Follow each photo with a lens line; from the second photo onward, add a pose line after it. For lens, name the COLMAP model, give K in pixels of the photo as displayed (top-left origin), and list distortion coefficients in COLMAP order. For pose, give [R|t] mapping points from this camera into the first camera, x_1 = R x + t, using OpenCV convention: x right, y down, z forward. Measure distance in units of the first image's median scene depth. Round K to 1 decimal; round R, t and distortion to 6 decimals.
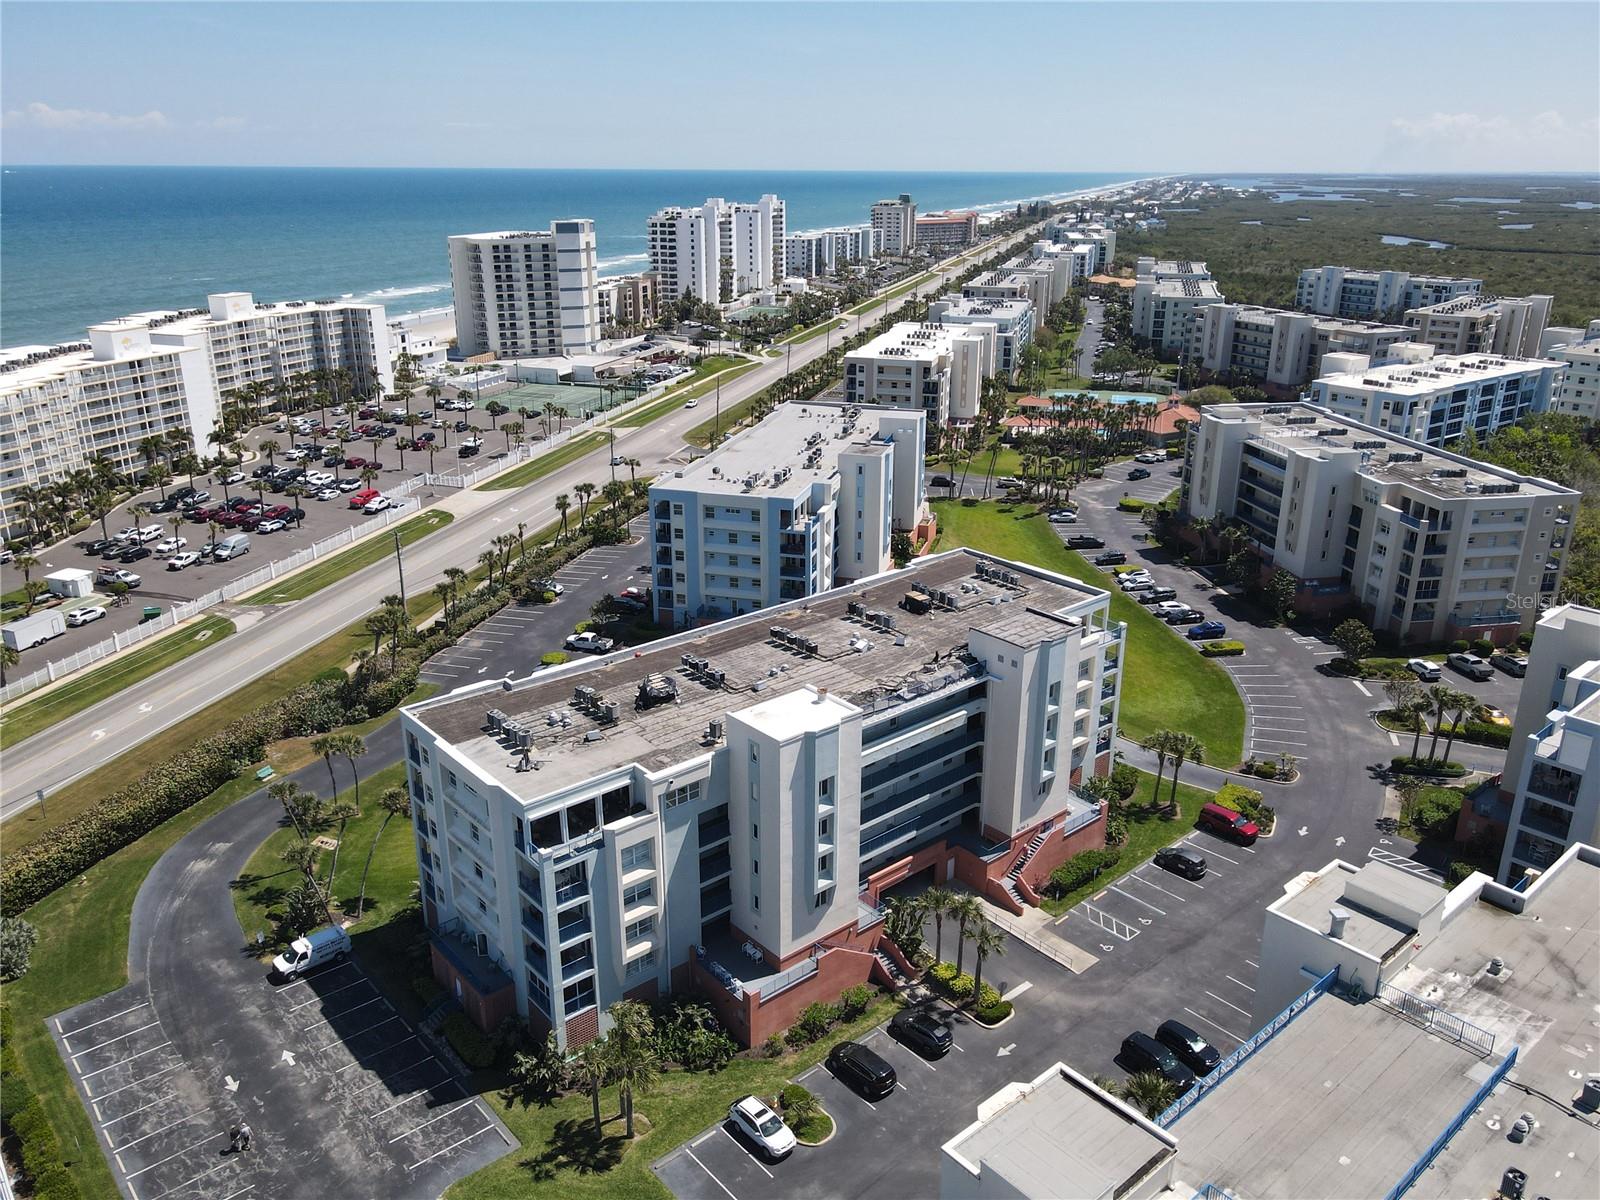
lens RADIAL K [[1215.7, 0, 814.9], [0, 1215.7, 599.1], [0, 0, 1]] dist [-0.009554, 0.008994]
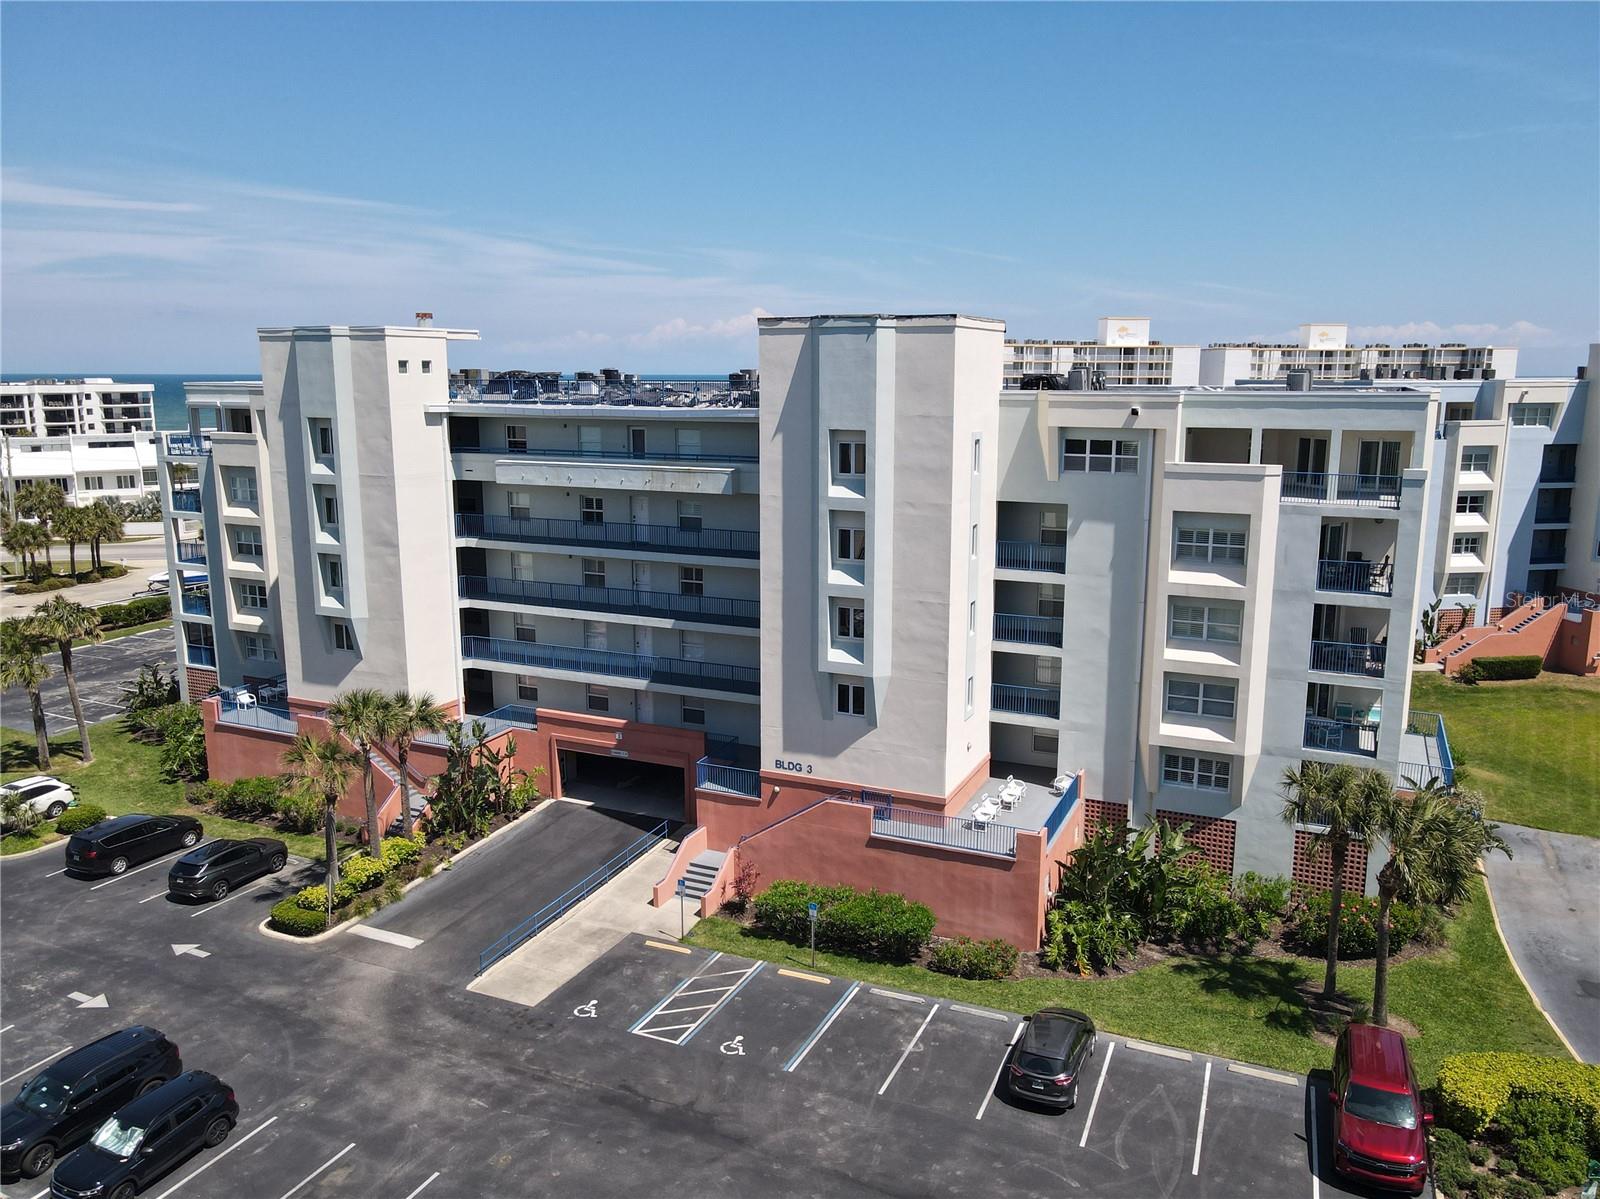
lens RADIAL K [[1176.5, 0, 812.6], [0, 1176.5, 592.3], [0, 0, 1]] dist [0.012379, -0.002244]
pose [[0.413393, 0.163773, -0.895704, 0.367918], [-0.307670, 0.950959, 0.031877, 0.072581], [0.856998, 0.262404, 0.443507, 0.521914]]
